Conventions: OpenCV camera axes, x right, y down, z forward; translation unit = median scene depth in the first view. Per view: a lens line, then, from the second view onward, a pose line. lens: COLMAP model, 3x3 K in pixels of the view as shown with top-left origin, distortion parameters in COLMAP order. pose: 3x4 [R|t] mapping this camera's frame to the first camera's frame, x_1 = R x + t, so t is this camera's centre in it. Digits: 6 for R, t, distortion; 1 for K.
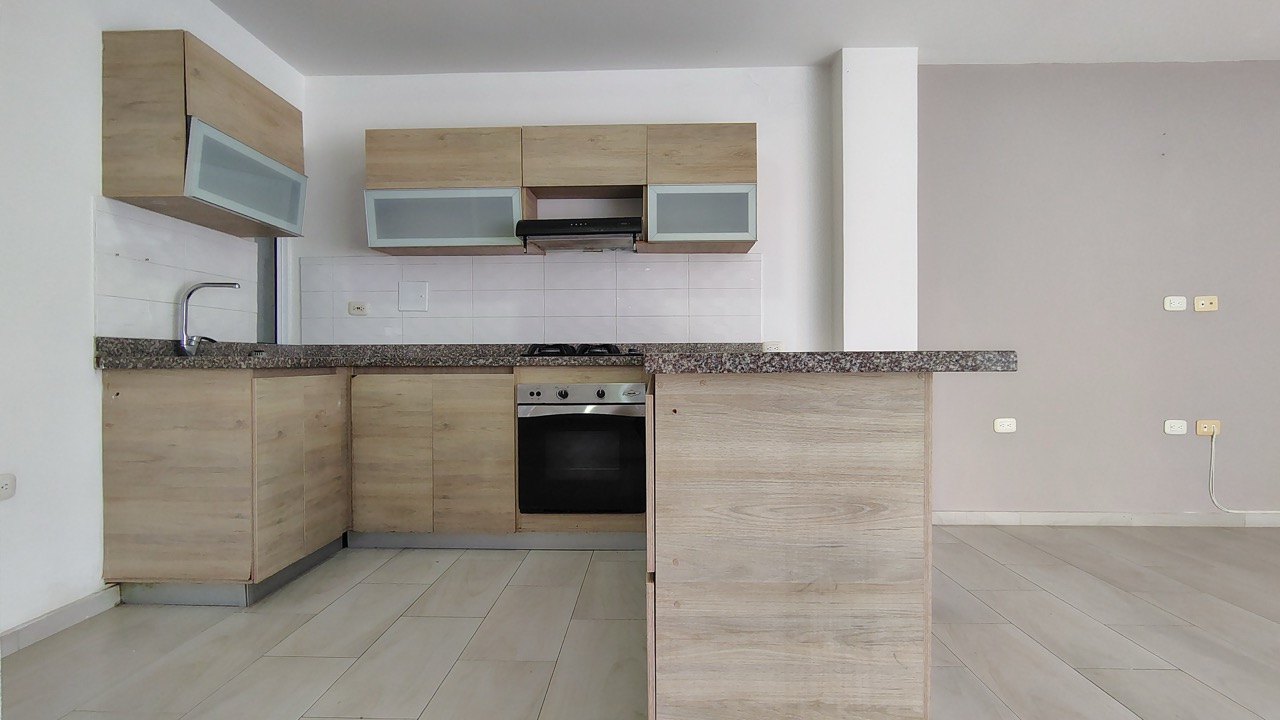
lens RADIAL K [[596.3, 0, 640.0], [0, 596.3, 360.0], [0, 0, 1]] dist [-0.002084, -0.000119]
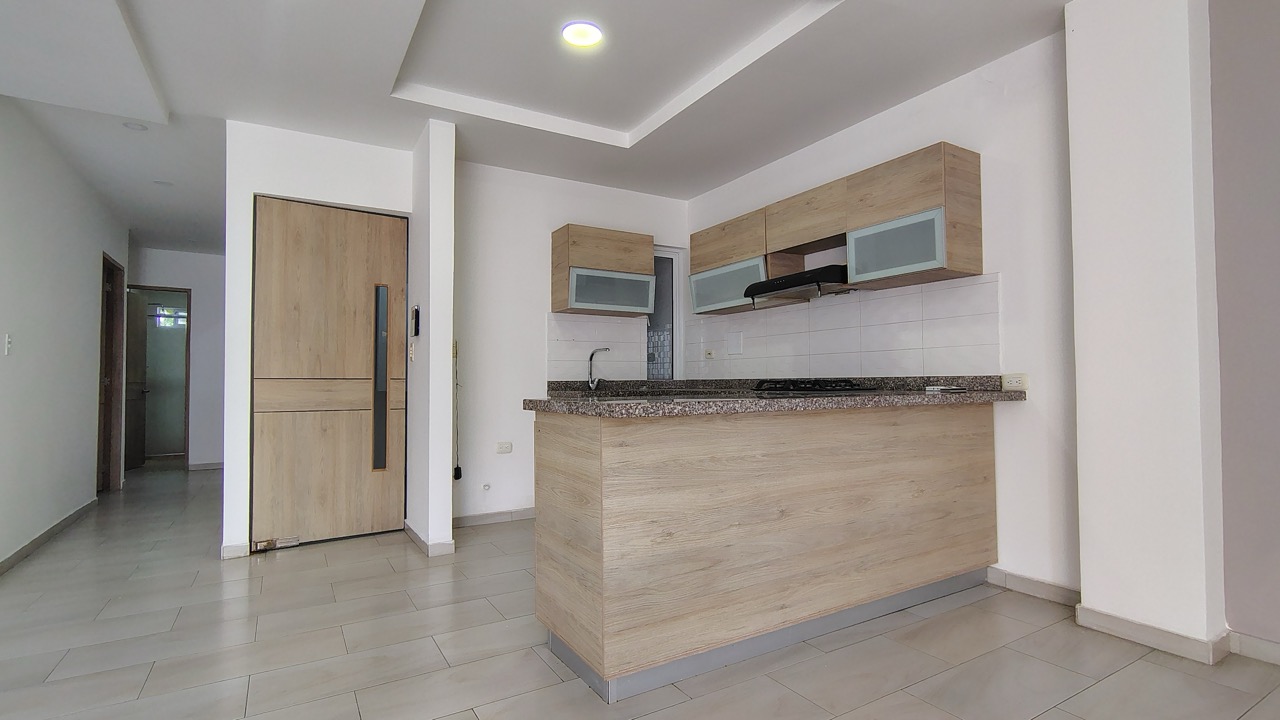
lens RADIAL K [[596.3, 0, 640.0], [0, 596.3, 360.0], [0, 0, 1]] dist [-0.002084, -0.000119]
pose [[0.542778, -0.032515, -0.839246, 0.705250], [0.005320, 0.999363, -0.035278, -0.025818], [0.839859, 0.014683, 0.542606, 0.102195]]
